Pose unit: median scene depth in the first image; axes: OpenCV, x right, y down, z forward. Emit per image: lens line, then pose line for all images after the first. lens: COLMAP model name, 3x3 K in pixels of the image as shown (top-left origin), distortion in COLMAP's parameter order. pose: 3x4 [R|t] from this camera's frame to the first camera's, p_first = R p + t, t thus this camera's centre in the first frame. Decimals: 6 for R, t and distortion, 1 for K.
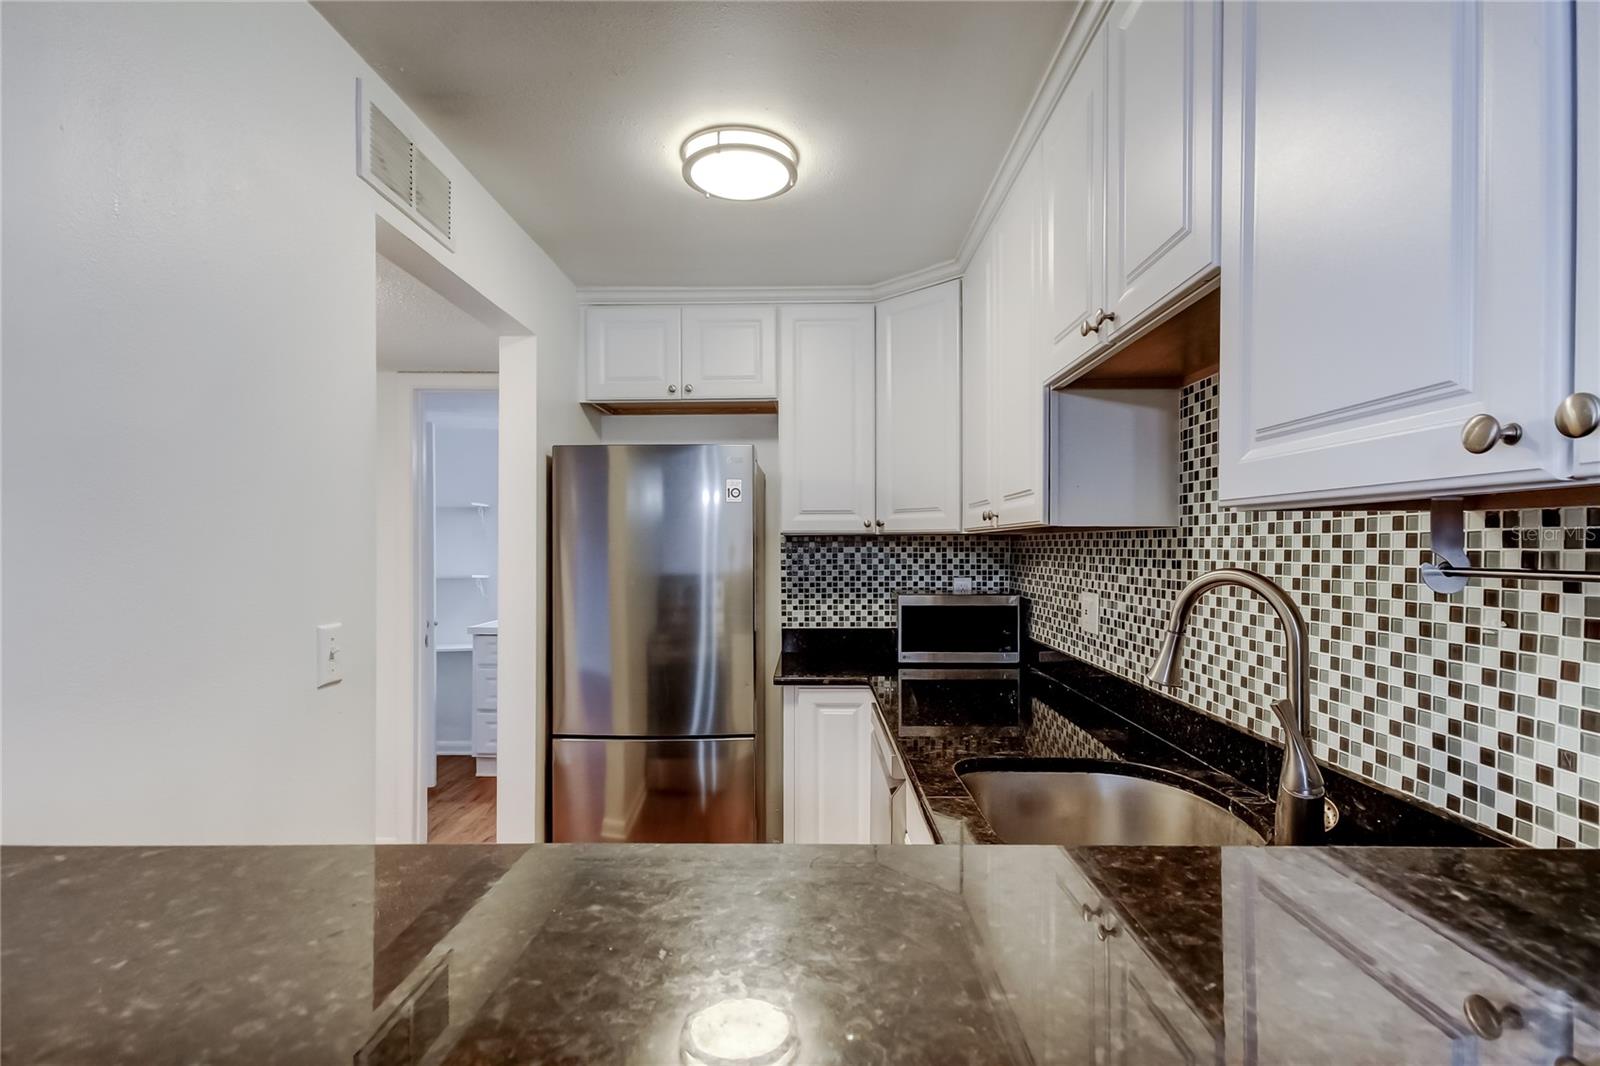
lens RADIAL K [[741.8, 0, 805.3], [0, 741.8, 546.5], [0, 0, 1]] dist [0.014232, -0.000584]
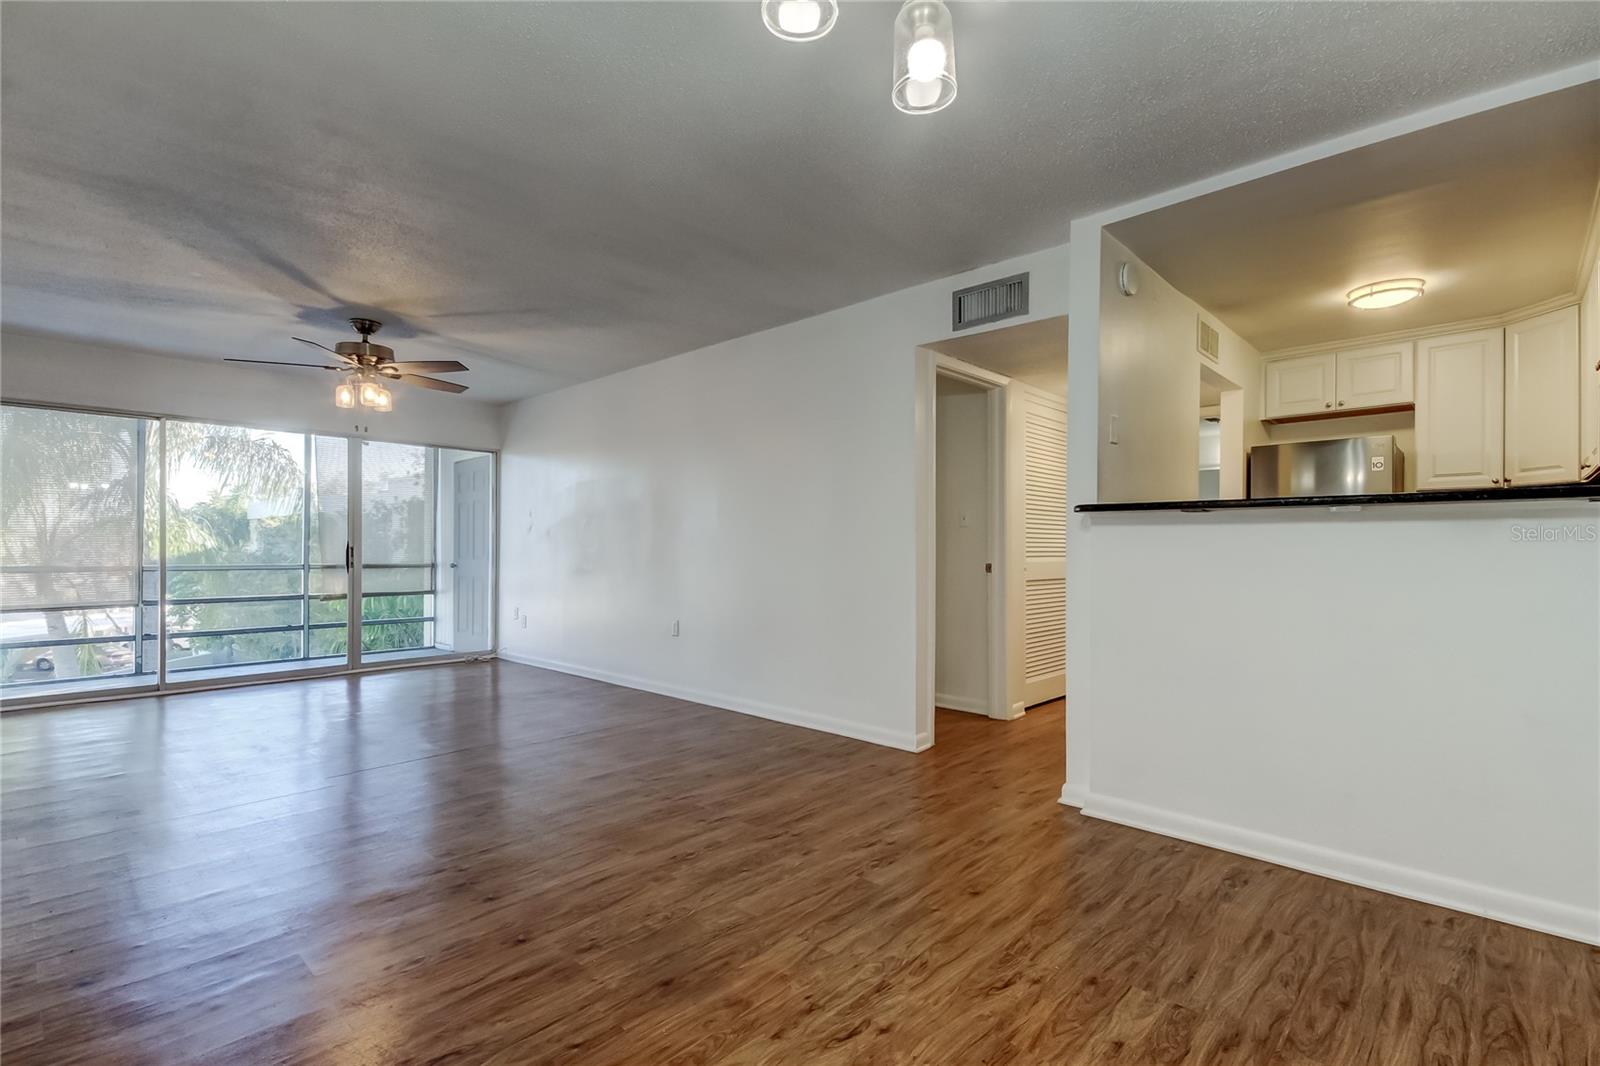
lens RADIAL K [[741.8, 0, 805.3], [0, 741.8, 546.5], [0, 0, 1]] dist [0.014232, -0.000584]
pose [[0.741288, -0.000047, -0.671187, 0.087558], [-0.003586, 0.999985, -0.004030, 0.136914], [0.671178, 0.005394, 0.741277, -1.242998]]
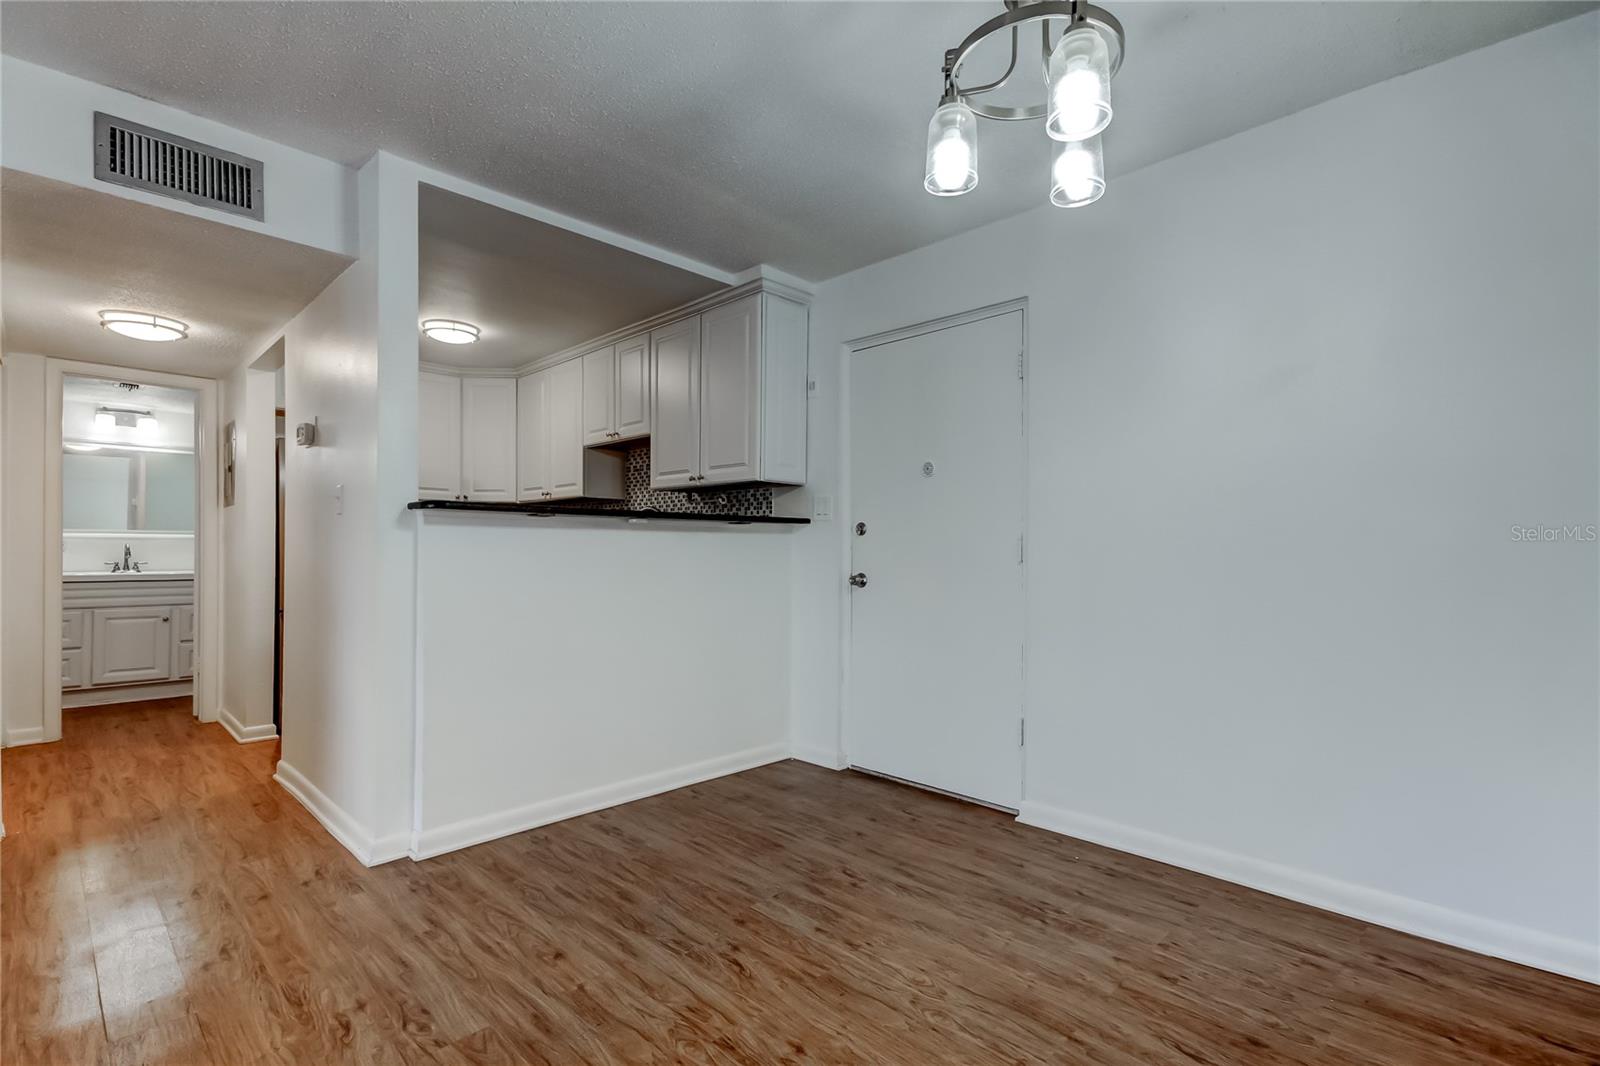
lens RADIAL K [[741.8, 0, 805.3], [0, 741.8, 546.5], [0, 0, 1]] dist [0.014232, -0.000584]
pose [[0.681715, 0.005928, 0.731594, -0.868039], [-0.001887, 0.999978, -0.006345, 0.133189], [-0.731616, 0.002945, 0.681711, -1.136760]]
